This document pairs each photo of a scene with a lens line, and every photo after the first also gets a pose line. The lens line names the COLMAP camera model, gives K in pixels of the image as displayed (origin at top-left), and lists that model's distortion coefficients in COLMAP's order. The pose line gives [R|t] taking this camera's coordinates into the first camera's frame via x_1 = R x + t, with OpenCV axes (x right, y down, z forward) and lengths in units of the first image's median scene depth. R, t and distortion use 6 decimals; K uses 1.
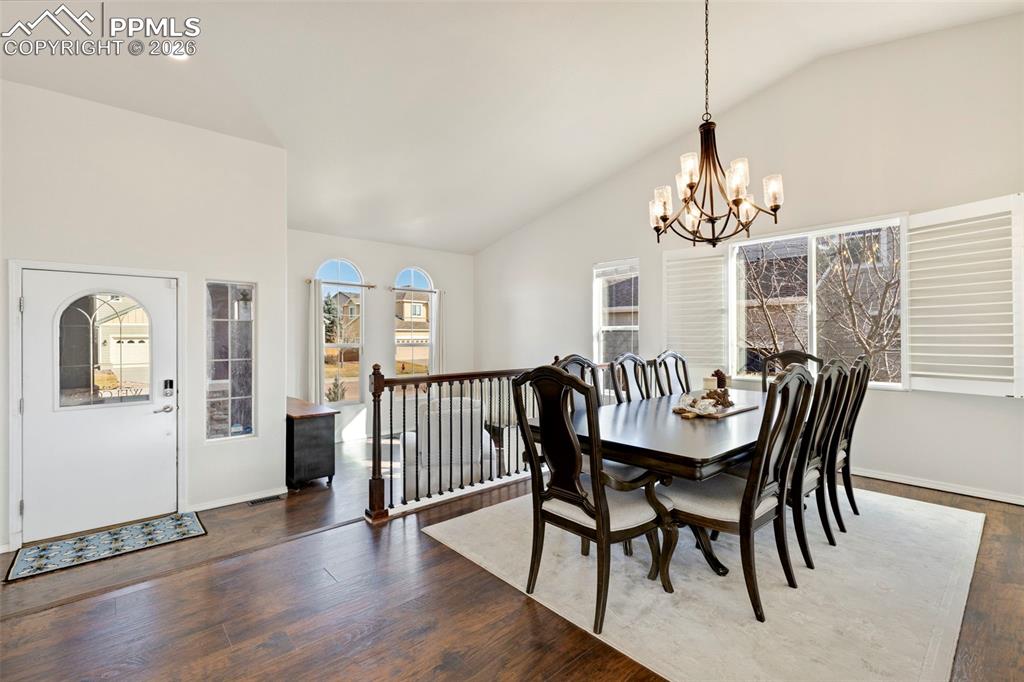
lens RADIAL K [[457.2, 0, 512.2], [0, 457.2, 334.0], [0, 0, 1]] dist [-0.001024, 0.000094]
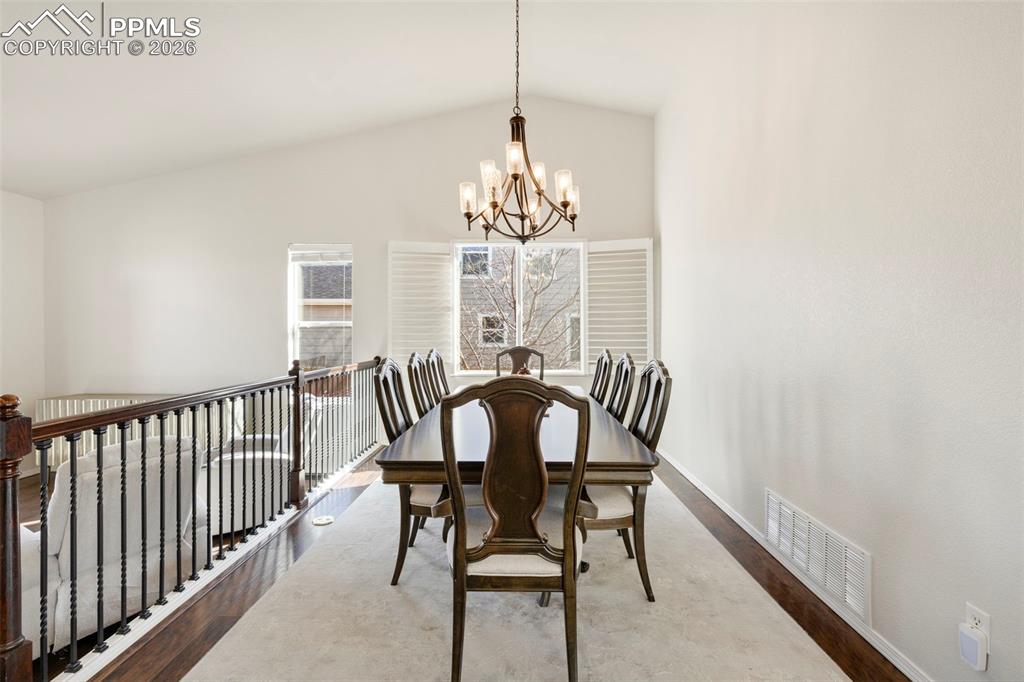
lens RADIAL K [[457.2, 0, 512.2], [0, 457.2, 334.0], [0, 0, 1]] dist [-0.001024, 0.000094]
pose [[0.679967, 0.000641, 0.733242, -0.300622], [-0.005708, 0.999974, 0.004419, 0.000240], [-0.733220, -0.007190, 0.679953, 0.337105]]
